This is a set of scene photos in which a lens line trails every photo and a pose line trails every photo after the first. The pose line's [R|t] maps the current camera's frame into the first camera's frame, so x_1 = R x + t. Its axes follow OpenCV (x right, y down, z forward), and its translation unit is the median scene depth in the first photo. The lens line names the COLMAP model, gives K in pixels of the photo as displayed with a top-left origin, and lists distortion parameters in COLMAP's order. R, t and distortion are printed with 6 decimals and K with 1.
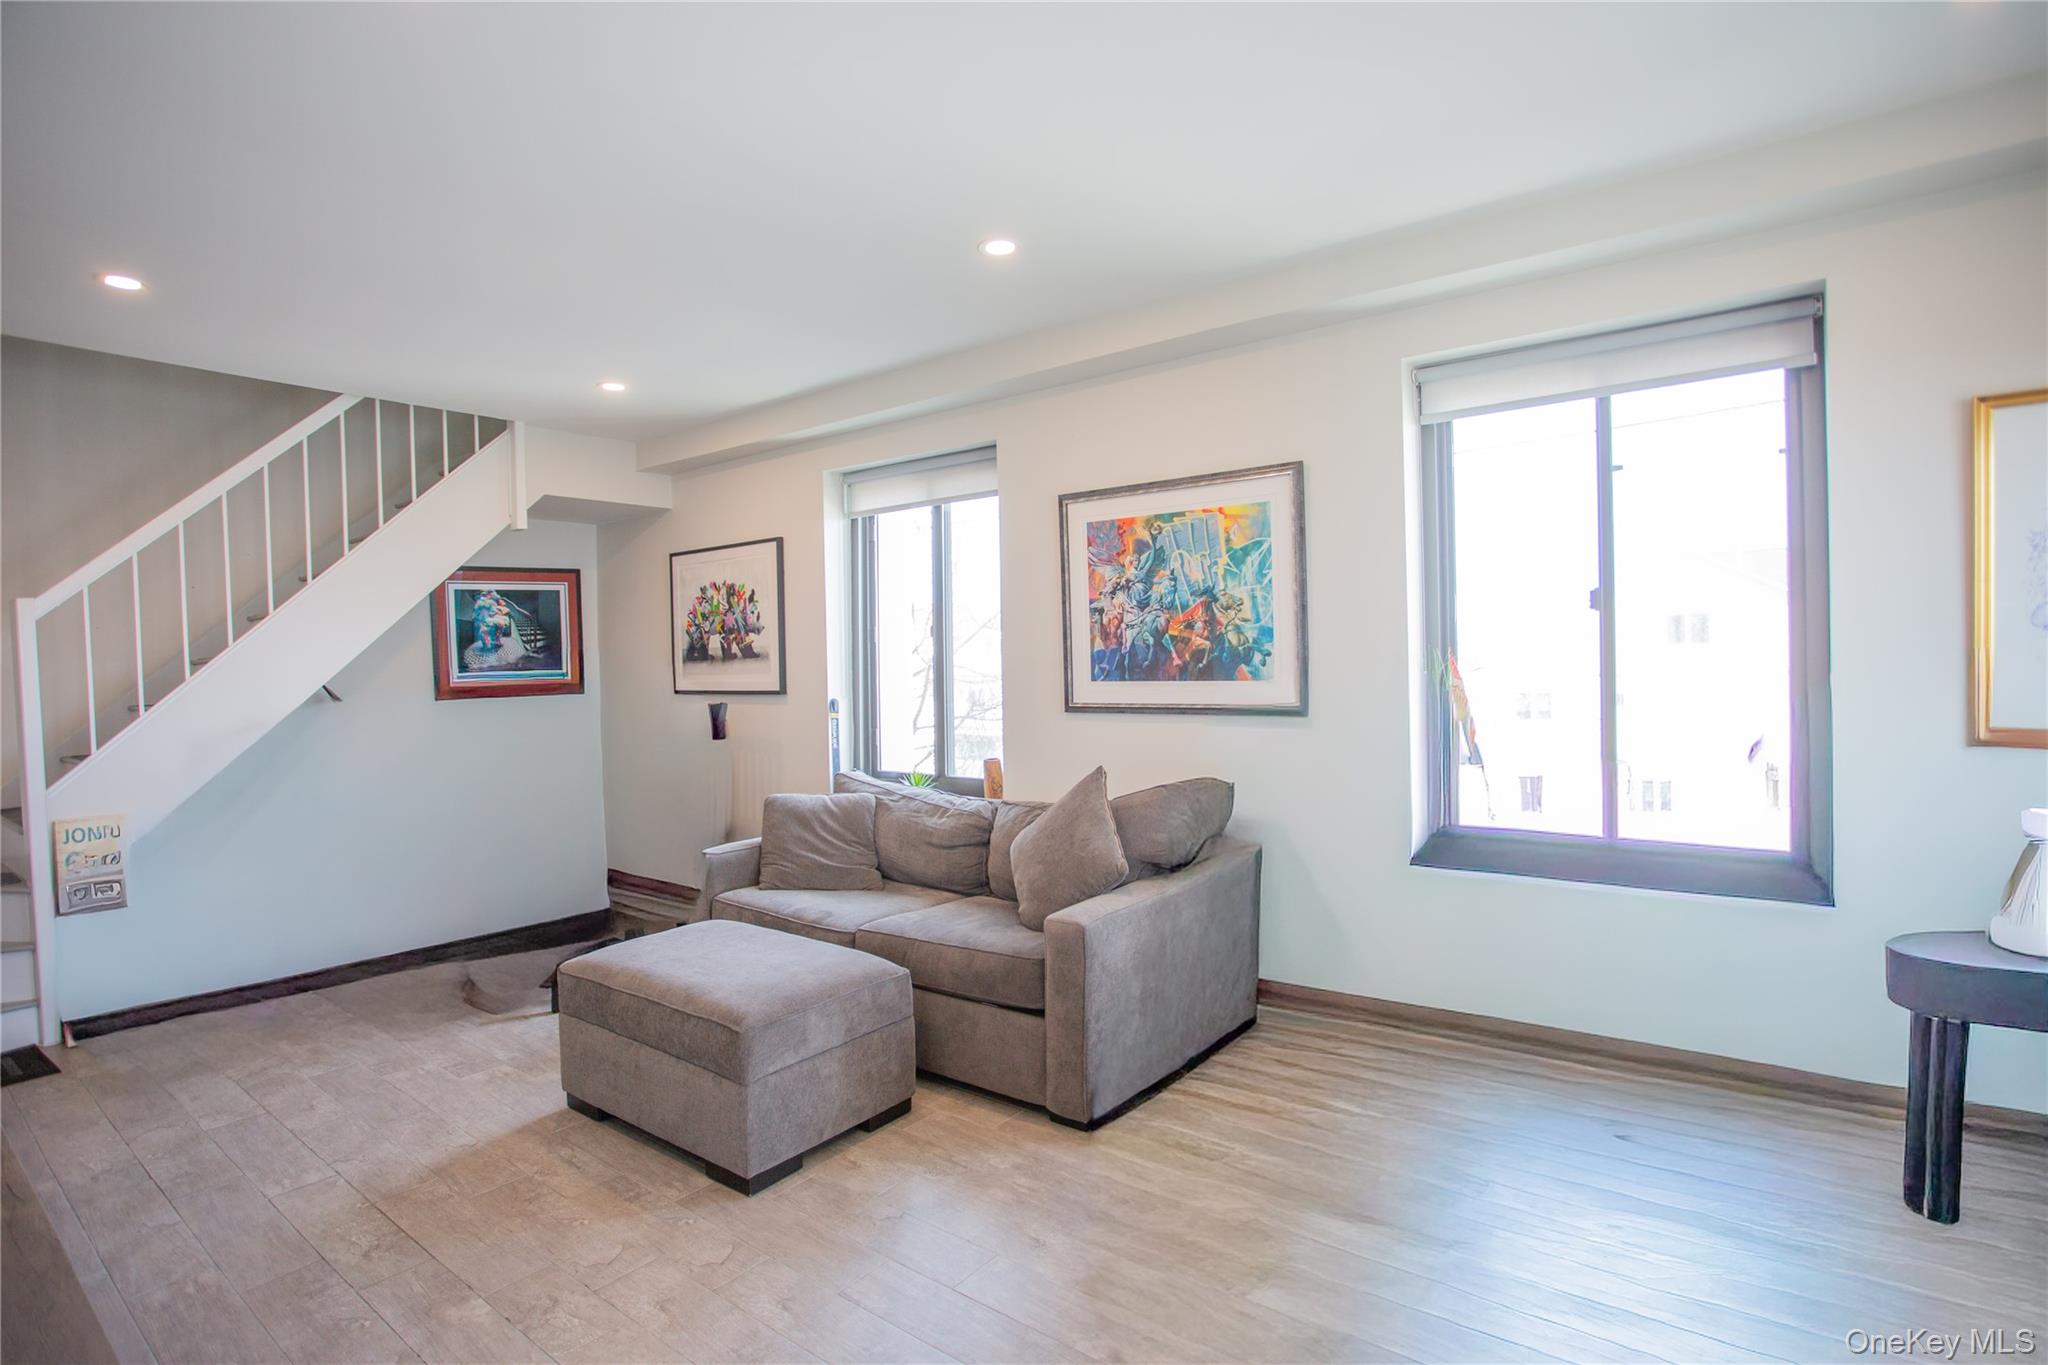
lens RADIAL K [[1001.3, 0, 1021.2], [0, 1001.3, 677.7], [0, 0, 1]] dist [-0.088806, 0.049125]
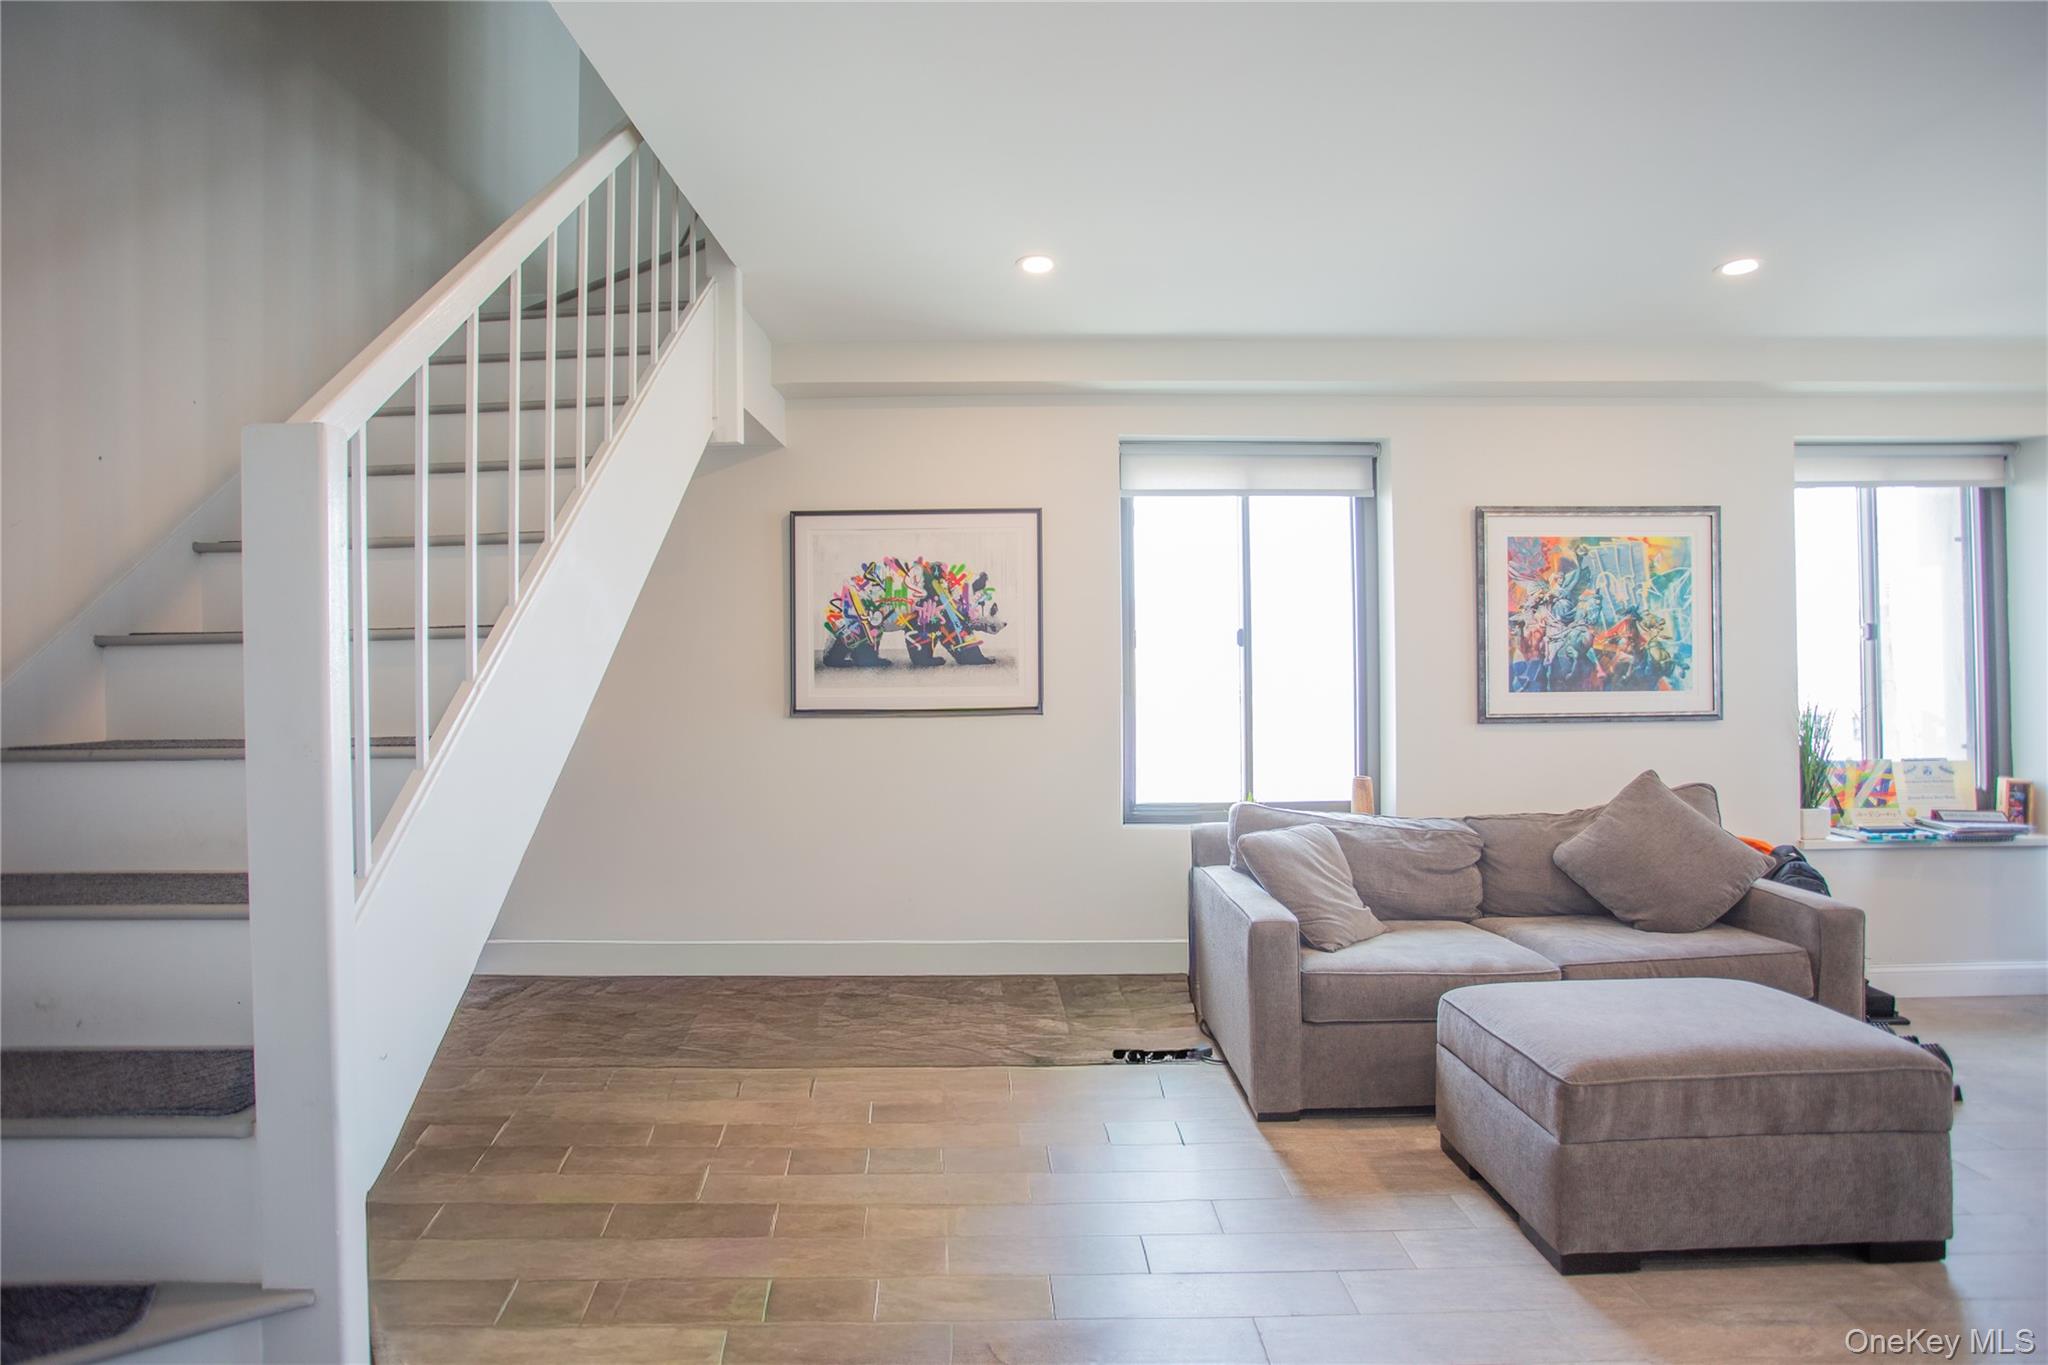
lens RADIAL K [[1001.3, 0, 1021.2], [0, 1001.3, 677.7], [0, 0, 1]] dist [-0.088806, 0.049125]
pose [[0.788745, 0.017559, 0.614470, -0.977097], [0.003647, 0.999441, -0.033241, 0.020883], [-0.614710, 0.028460, 0.788239, 0.540287]]
